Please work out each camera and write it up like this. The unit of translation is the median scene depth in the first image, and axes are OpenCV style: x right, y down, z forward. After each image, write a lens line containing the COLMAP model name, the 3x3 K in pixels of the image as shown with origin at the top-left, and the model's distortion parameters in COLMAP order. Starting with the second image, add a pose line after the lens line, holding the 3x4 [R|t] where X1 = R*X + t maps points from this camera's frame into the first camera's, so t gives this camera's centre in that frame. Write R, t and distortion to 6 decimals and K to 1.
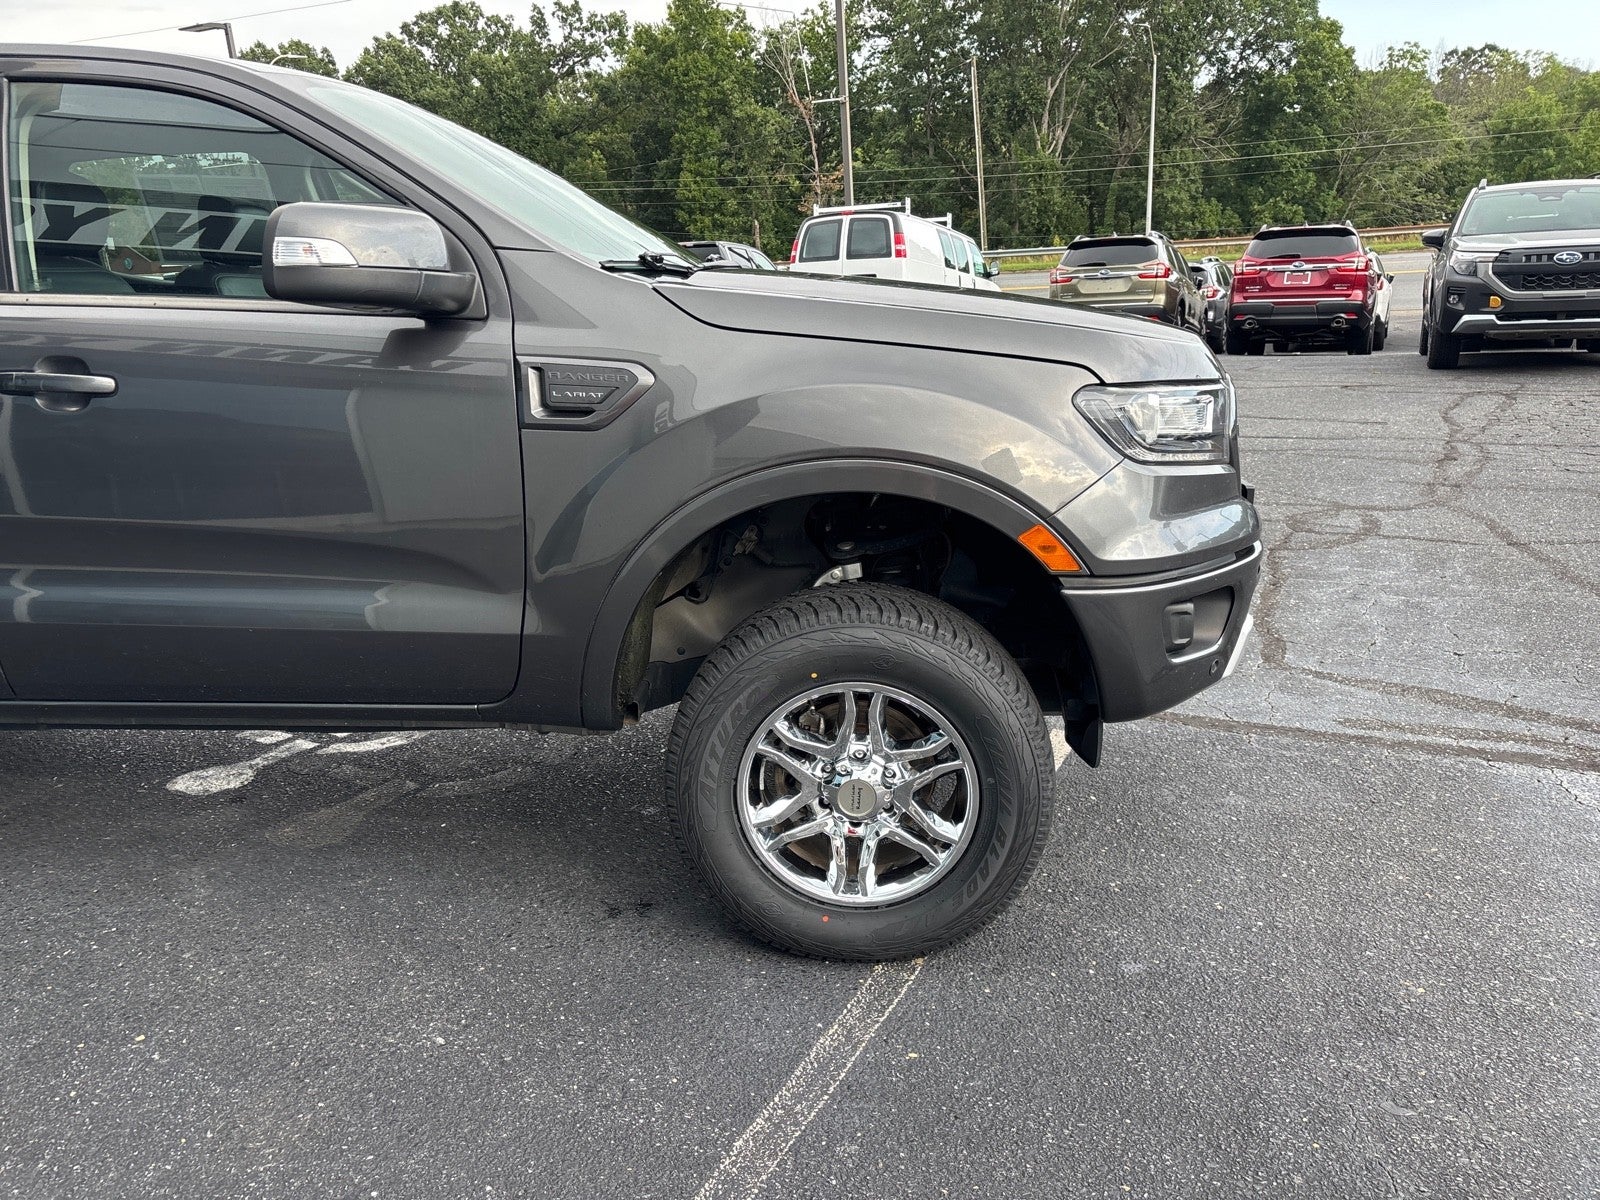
lens RADIAL K [[1207.1, 0, 805.3], [0, 1207.1, 608.0], [0, 0, 1]] dist [0.046403, -0.043321]
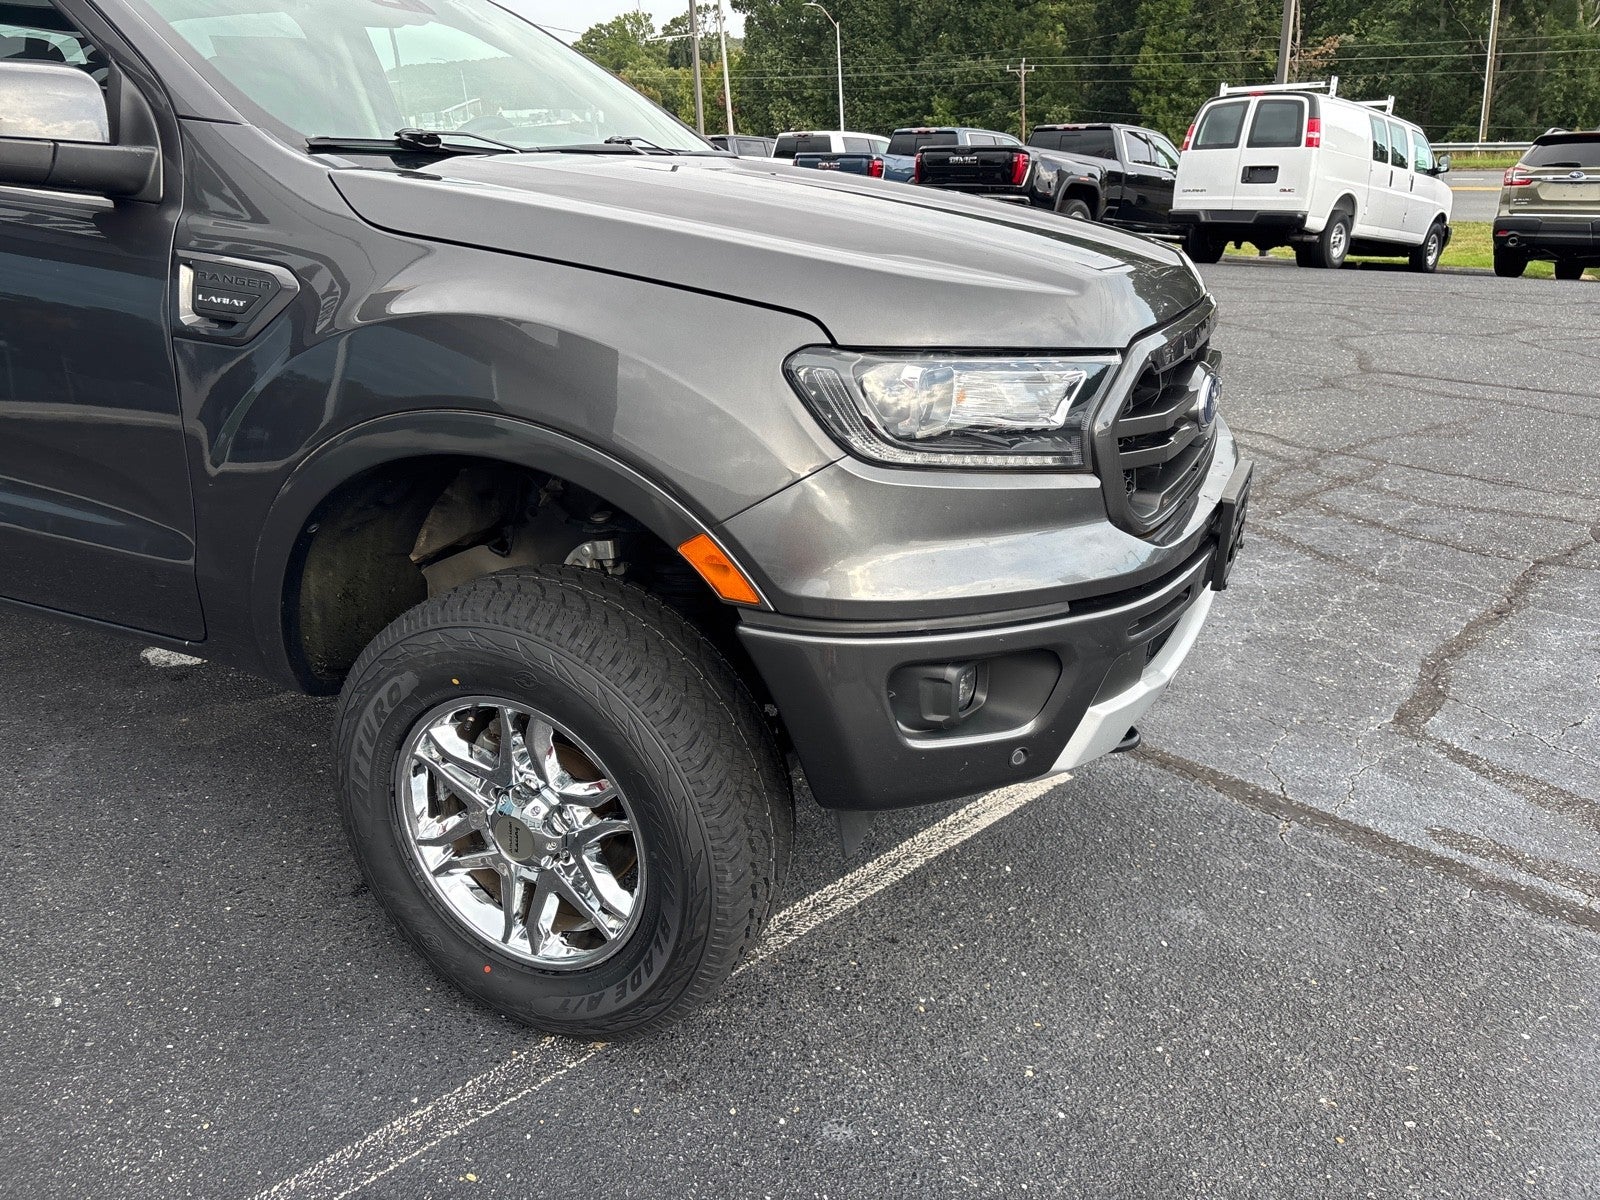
lens RADIAL K [[1207.1, 0, 803.9], [0, 1207.1, 596.8], [0, 0, 1]] dist [0.046403, -0.043321]
pose [[0.937568, 0.151325, -0.313156, 0.300752], [-0.125880, 0.986986, 0.100059, -0.069826], [0.324223, -0.054392, 0.944416, 0.211081]]
